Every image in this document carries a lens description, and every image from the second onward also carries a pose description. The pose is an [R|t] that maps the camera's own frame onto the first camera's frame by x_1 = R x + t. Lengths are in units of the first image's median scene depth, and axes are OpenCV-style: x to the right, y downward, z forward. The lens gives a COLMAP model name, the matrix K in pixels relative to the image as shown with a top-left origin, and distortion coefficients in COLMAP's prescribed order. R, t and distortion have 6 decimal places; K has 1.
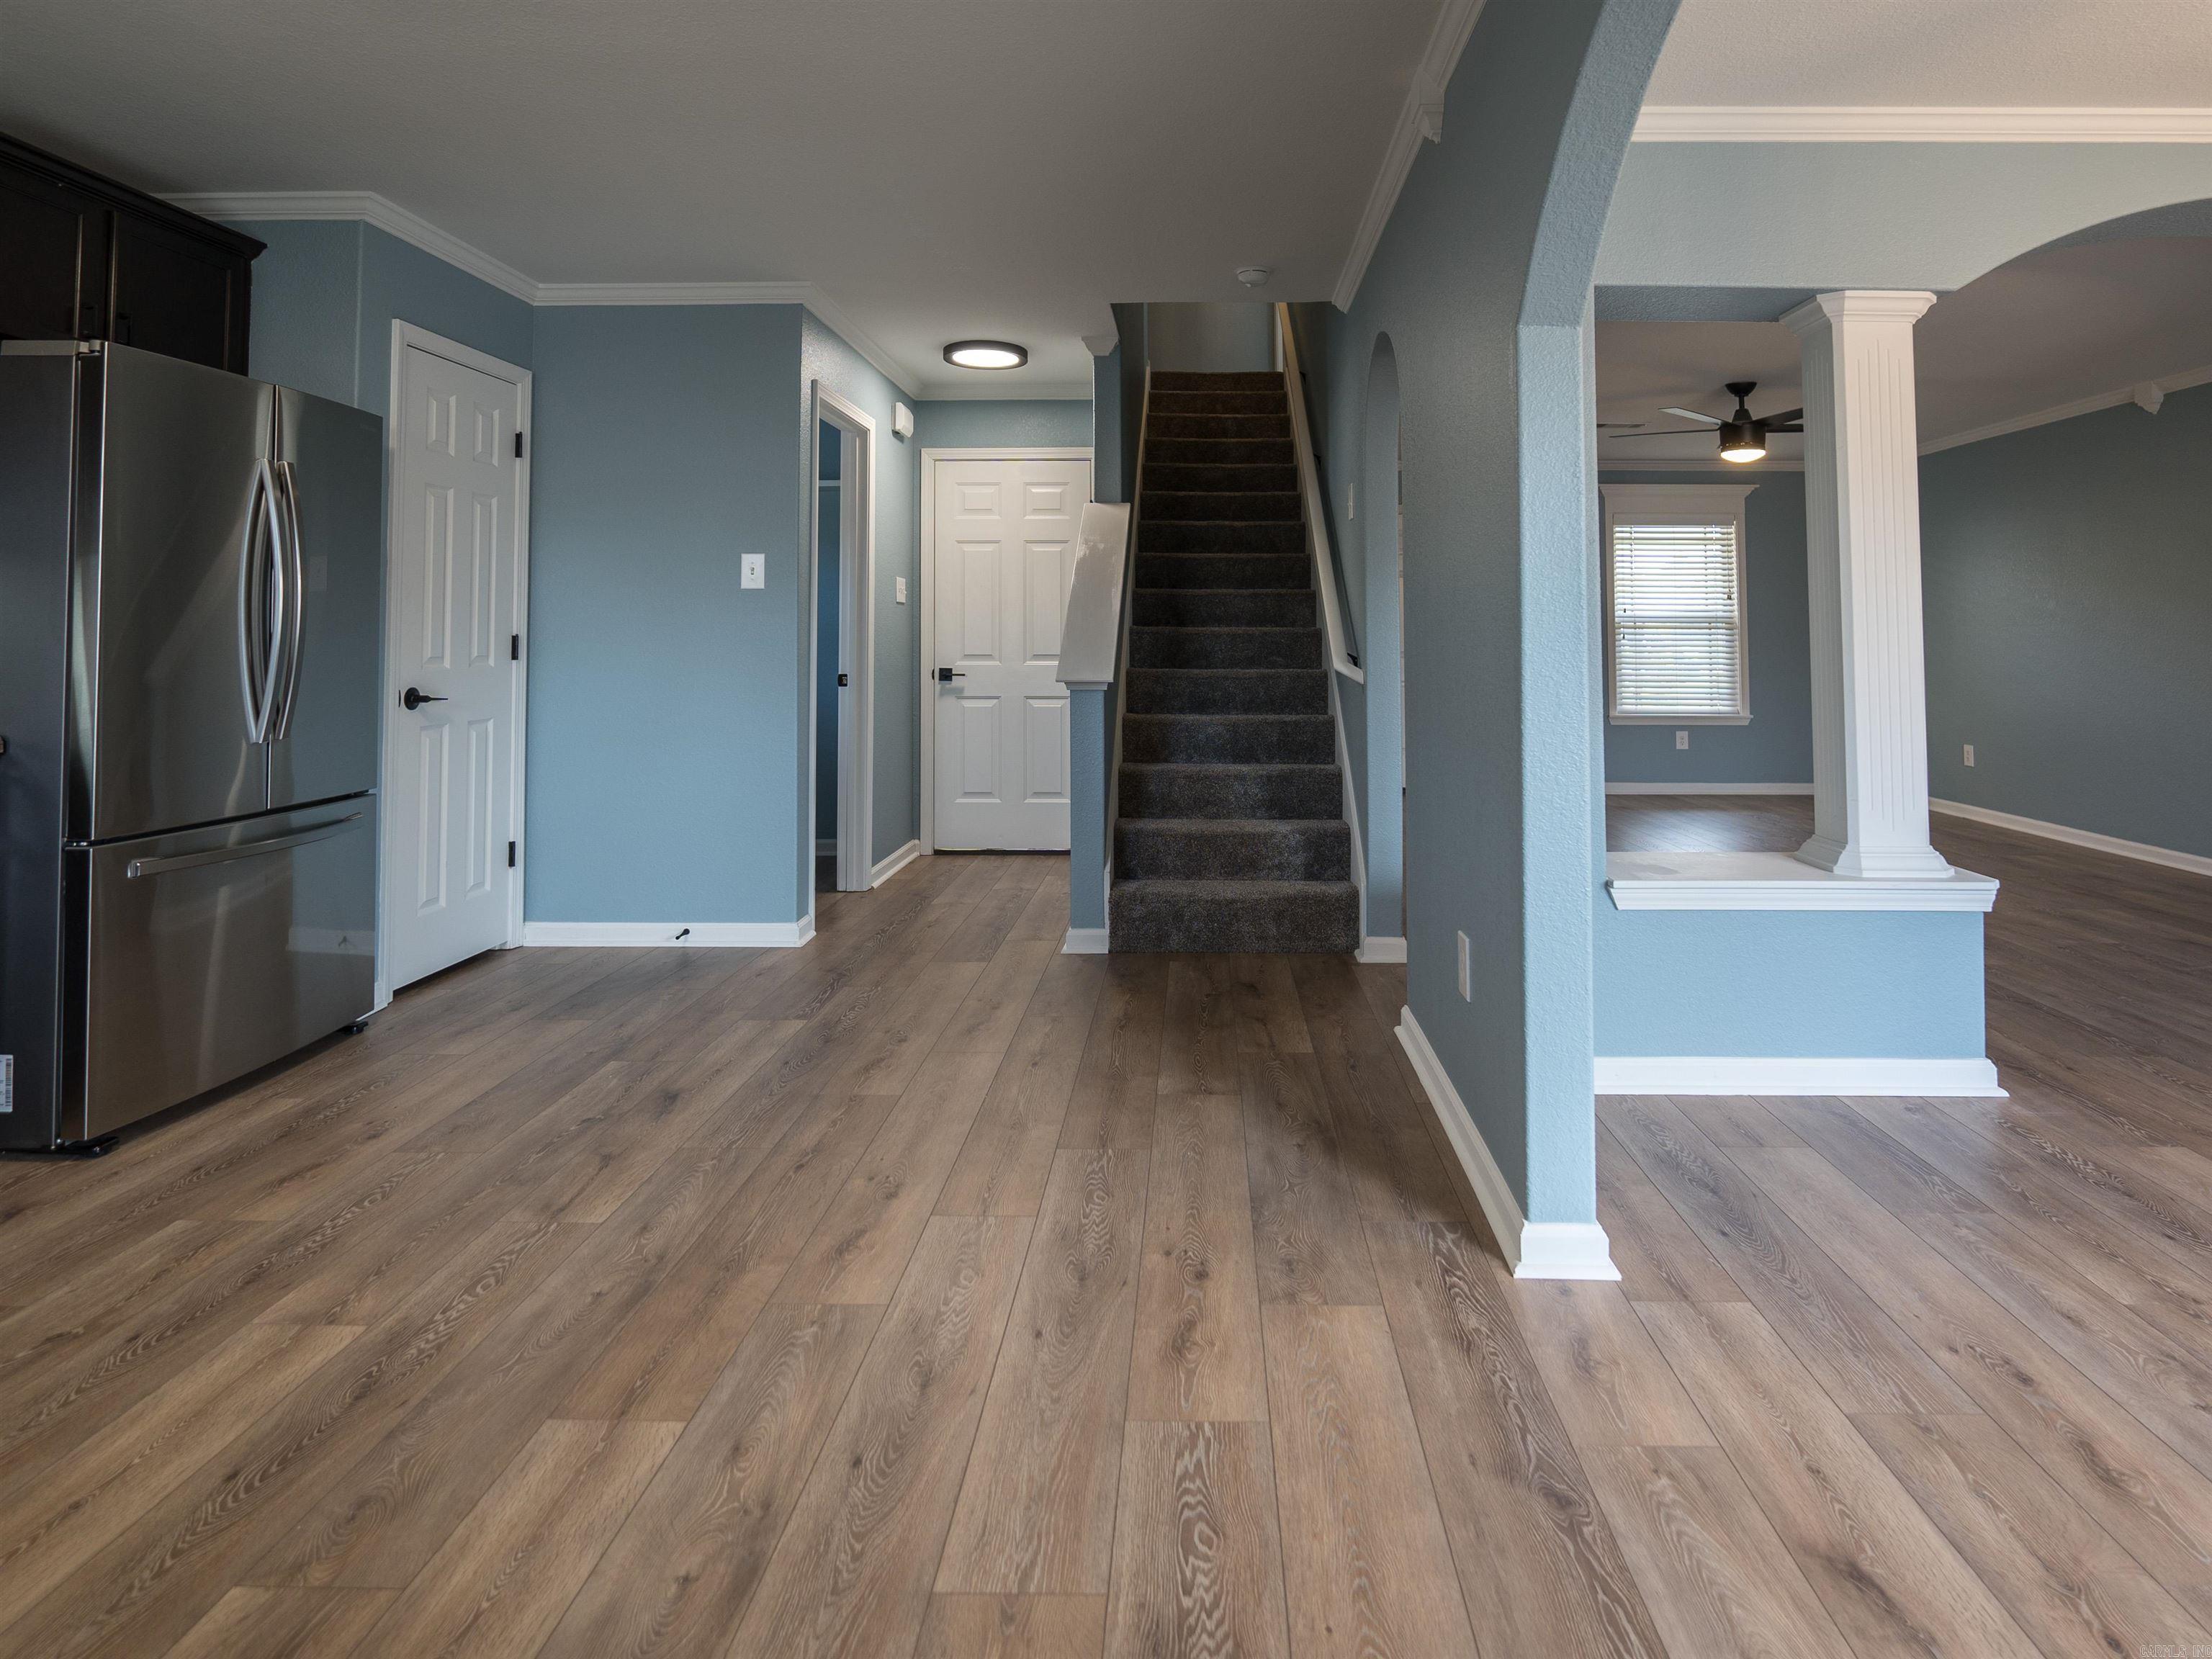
lens RADIAL K [[1183.3, 0, 1096.8], [0, 1183.3, 817.0], [0, 0, 1]] dist [-0.015253, 0.001297]
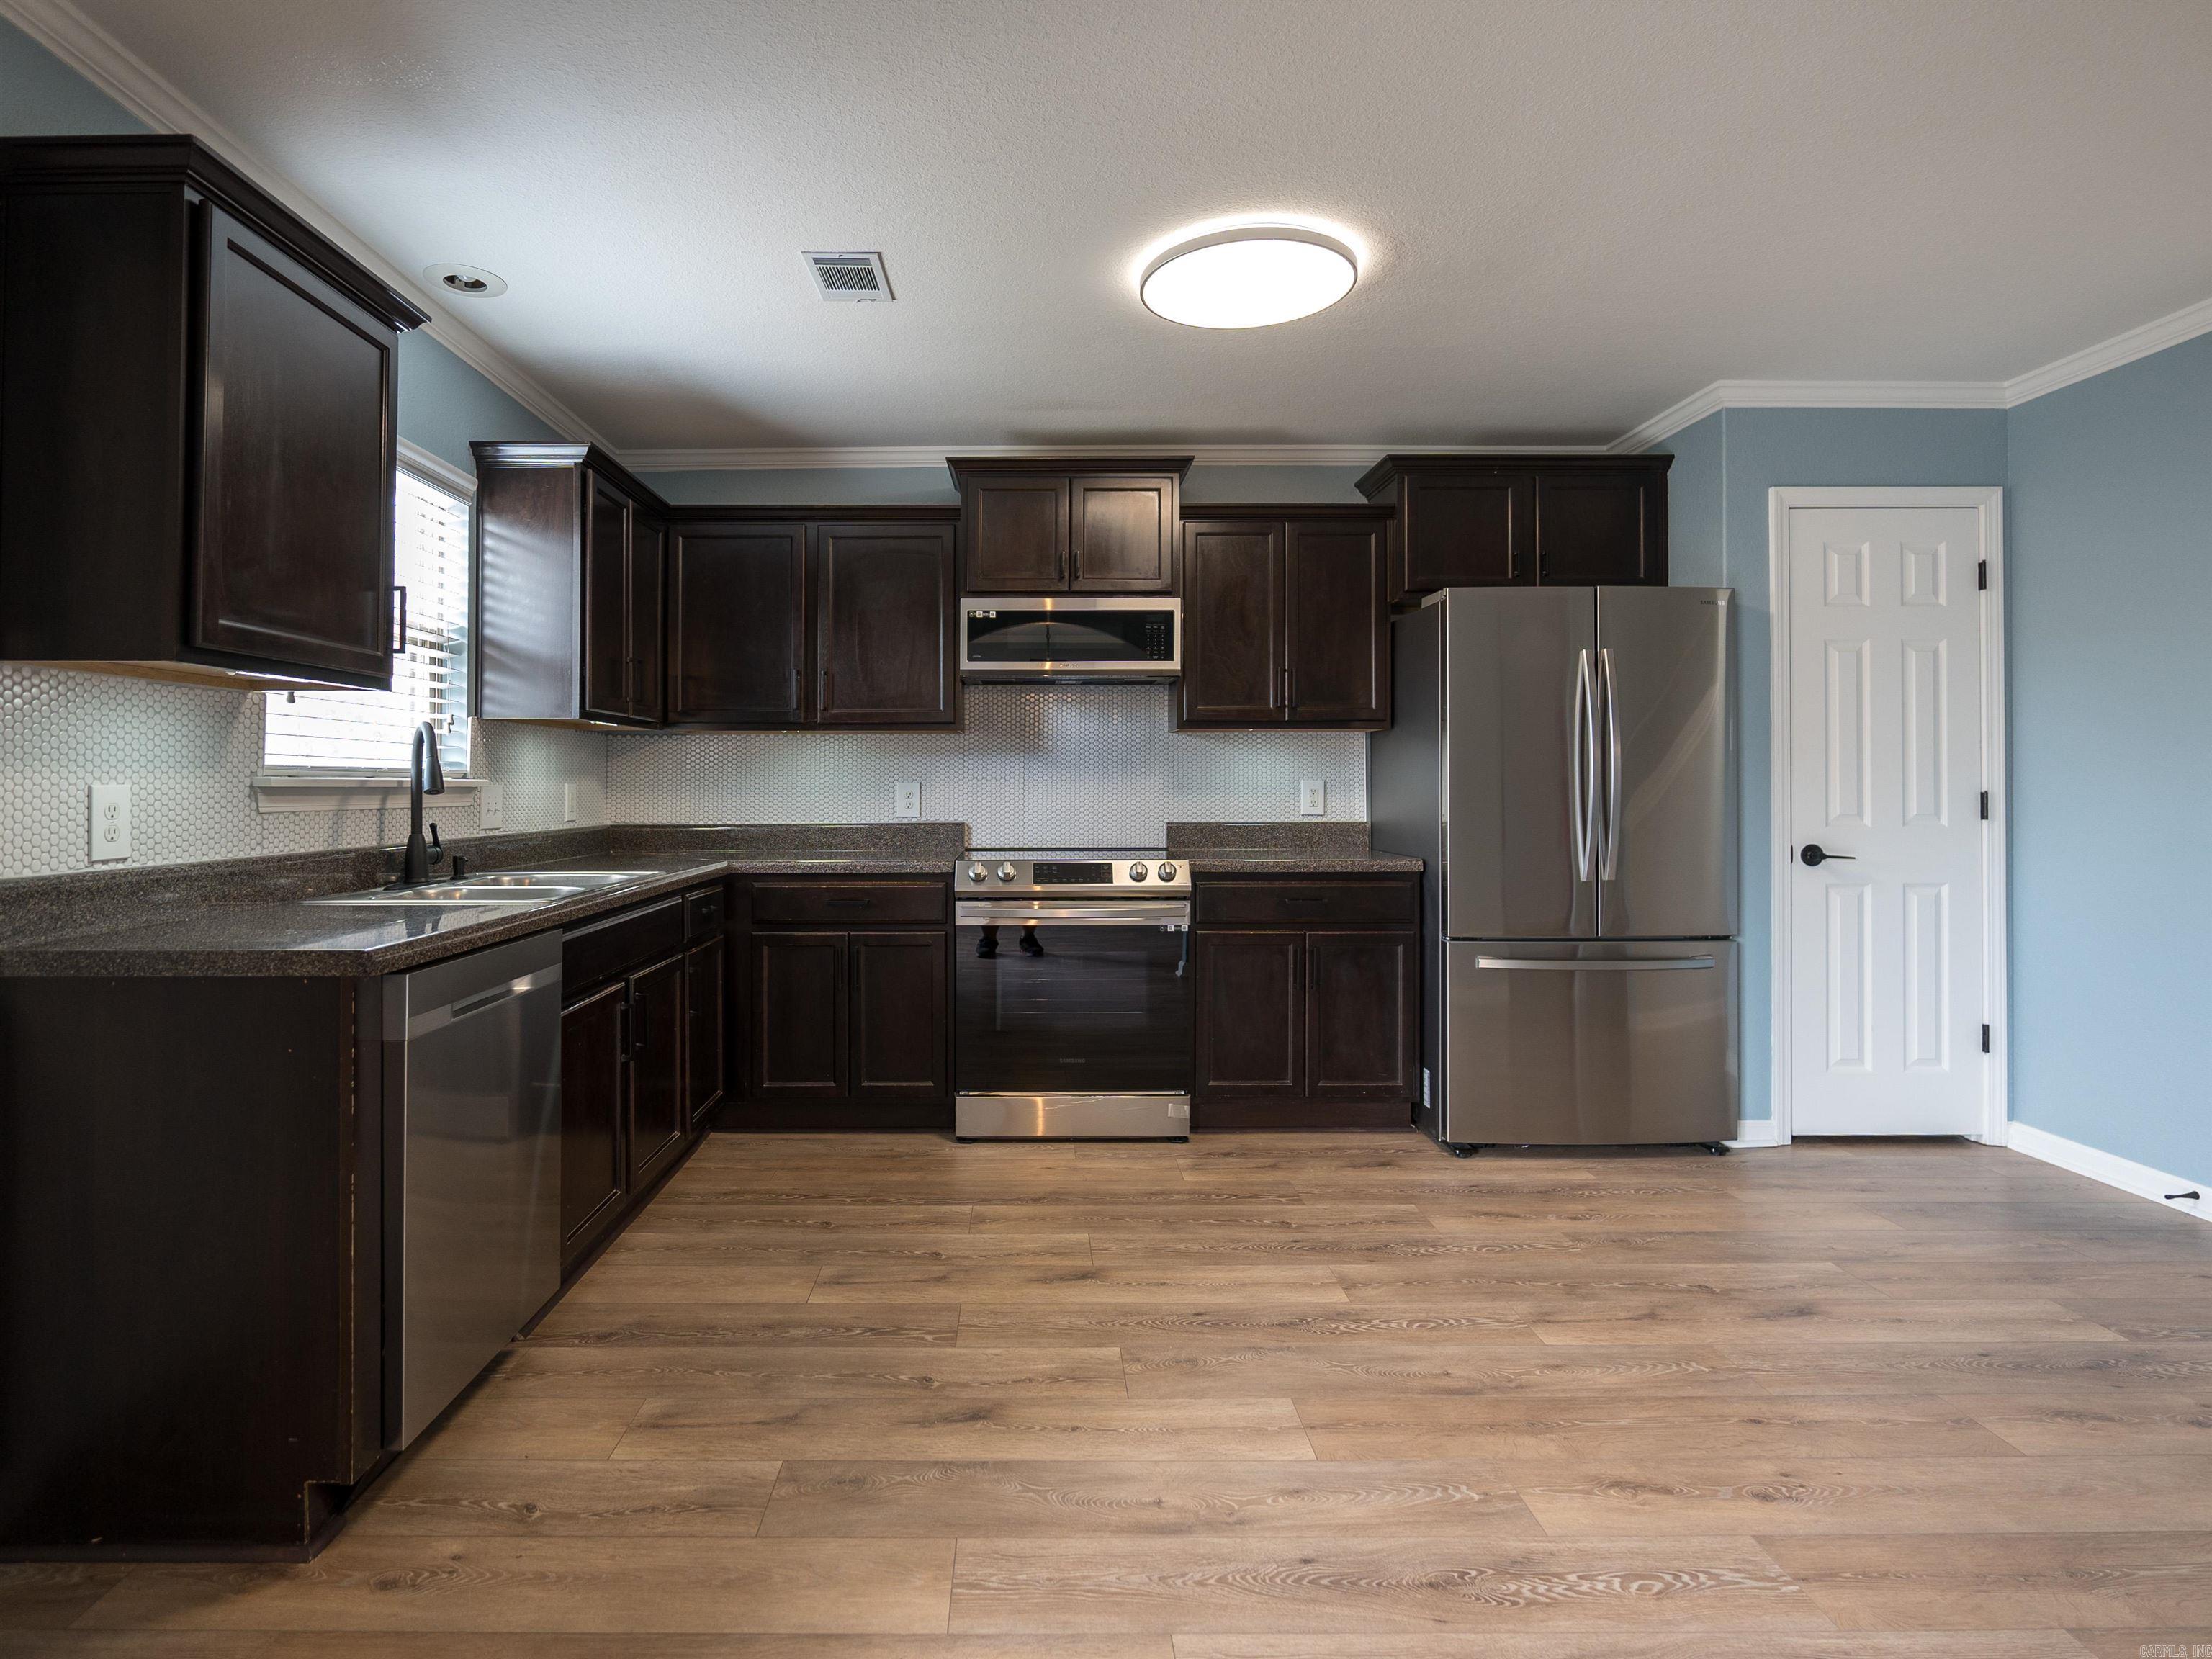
lens RADIAL K [[1147.3, 0, 1097.5], [0, 1147.3, 775.2], [0, 0, 1]] dist [-0.012067, 0.001263]
pose [[0.082347, -0.011438, -0.996538, 0.681517], [-0.146893, 0.988873, -0.023488, -0.101214], [0.985719, 0.148319, 0.079750, 0.487522]]
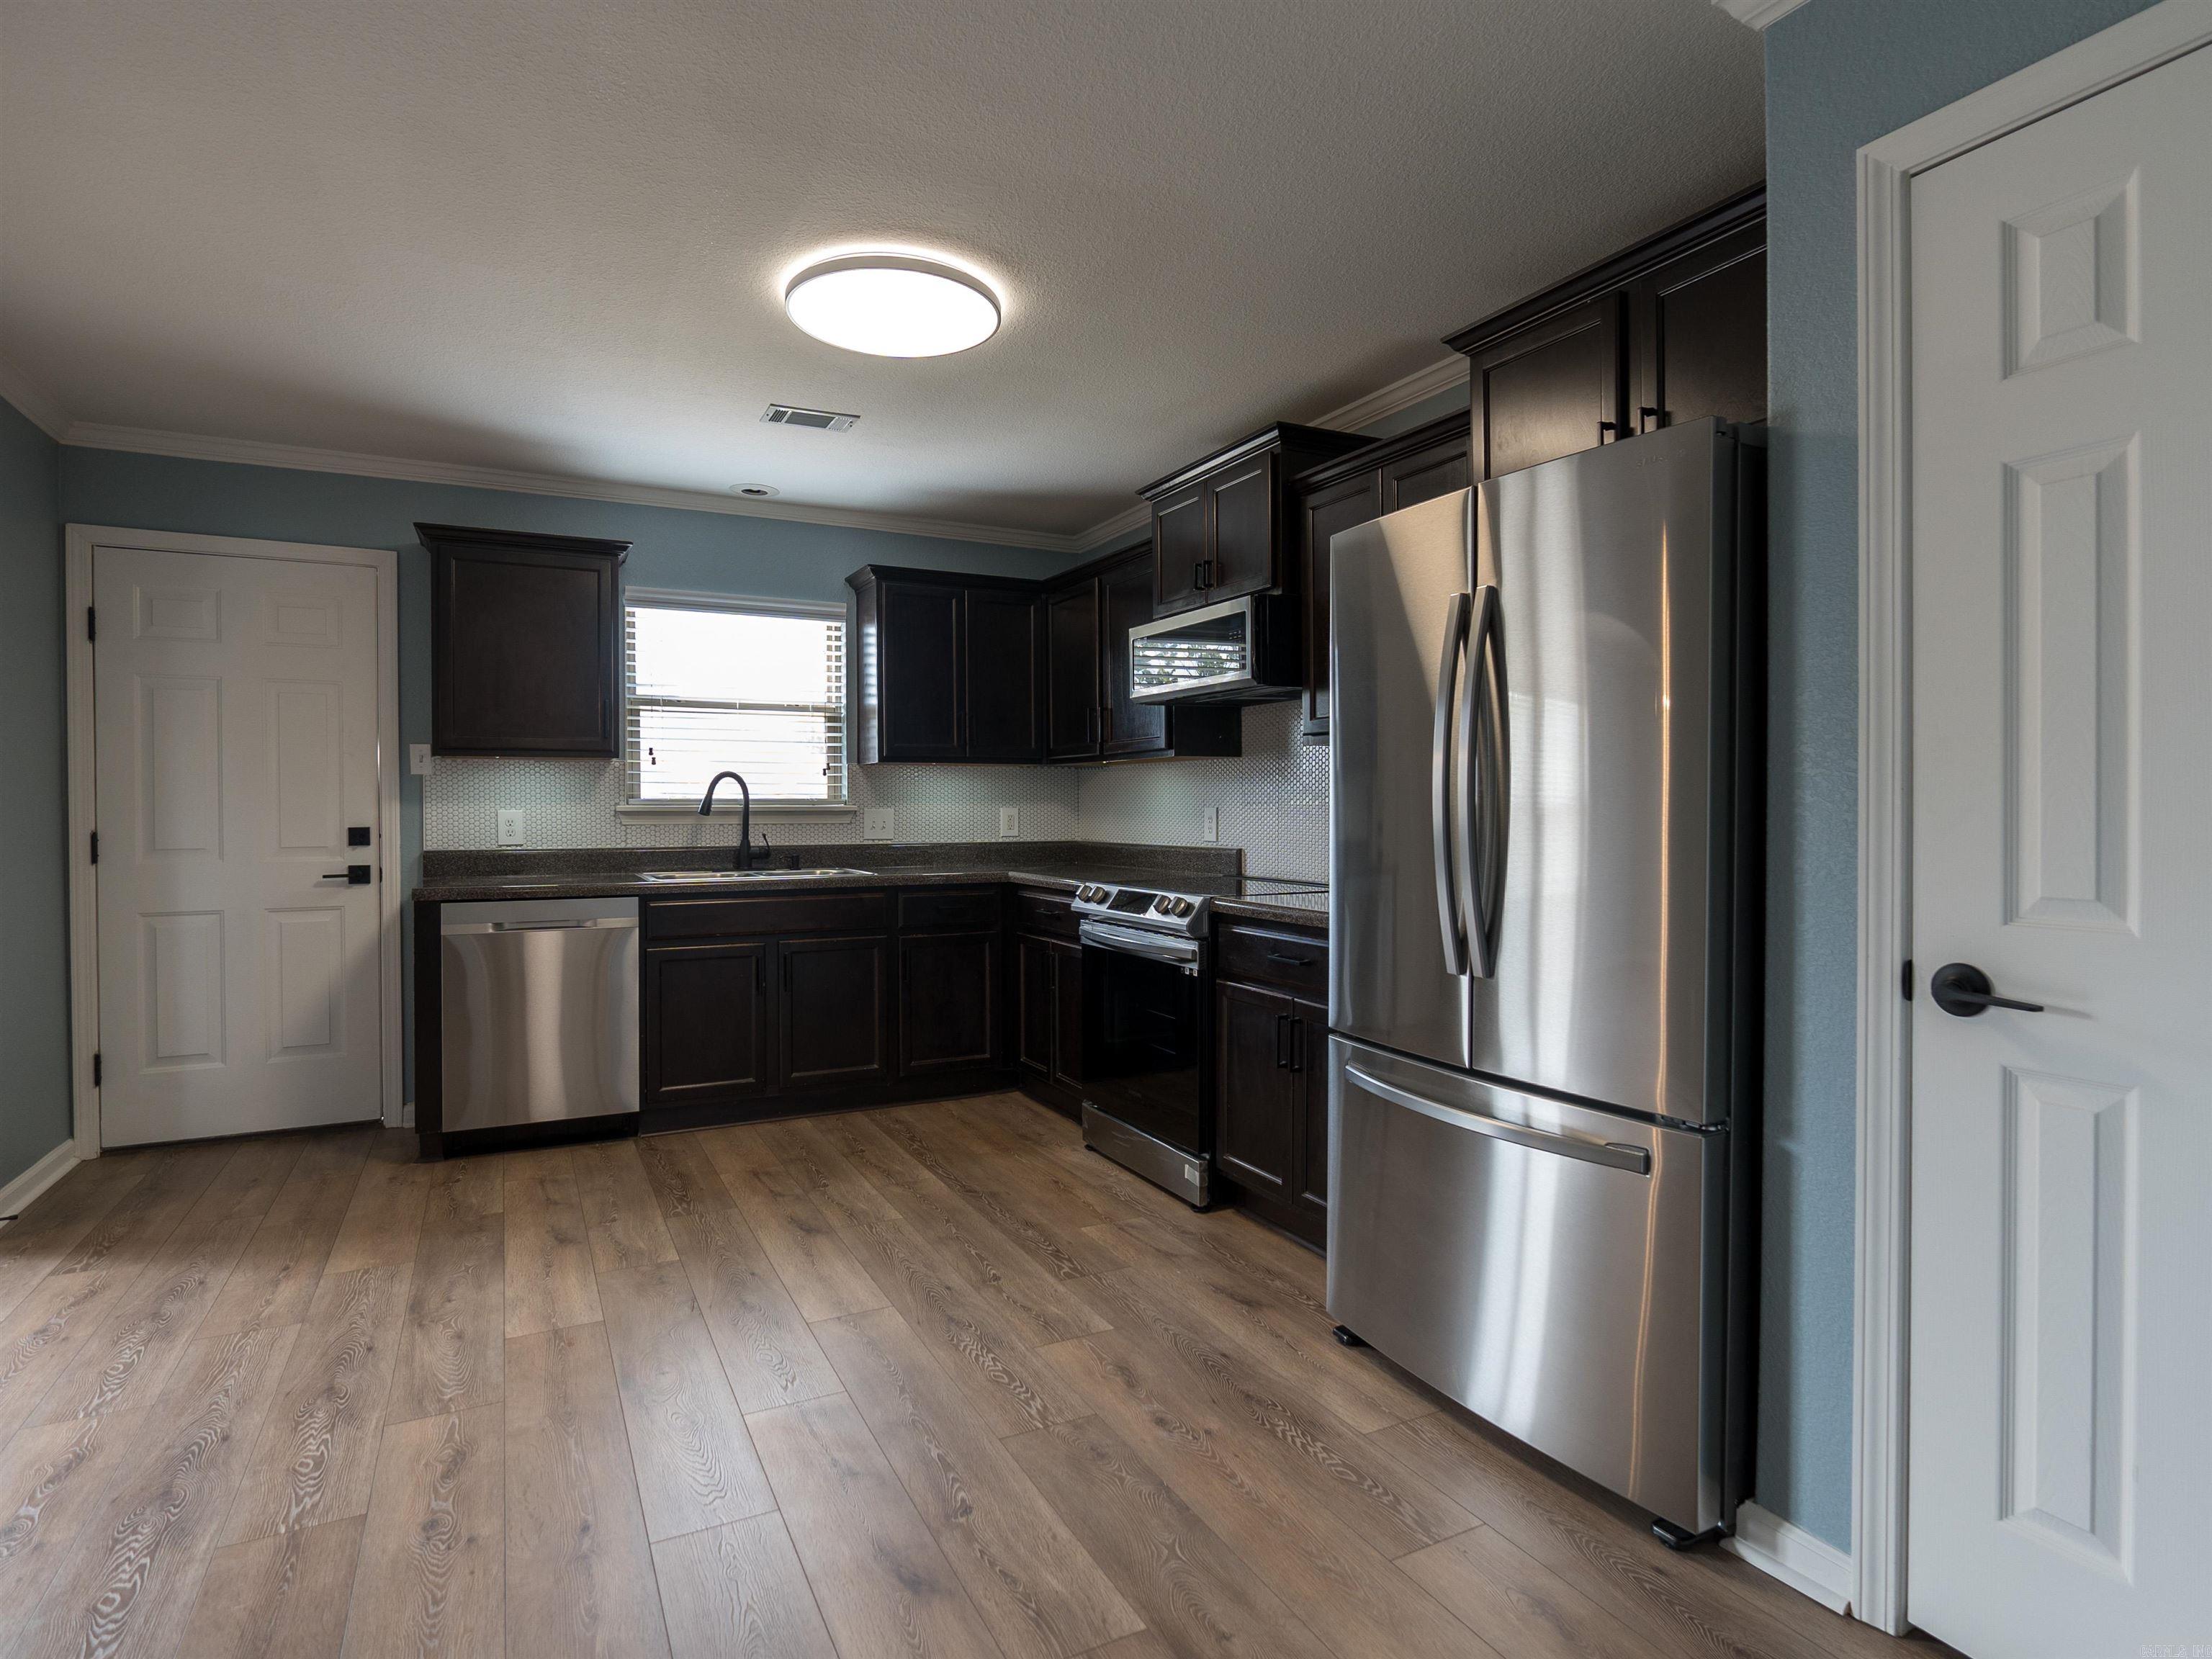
lens RADIAL K [[1183.3, 0, 1096.8], [0, 1183.3, 817.0], [0, 0, 1]] dist [-0.015253, 0.001297]
pose [[-0.852818, 0.002481, -0.522202, -0.171831], [-0.080279, 0.987479, 0.135797, -0.372240], [0.516001, 0.157732, -0.841941, 2.190450]]
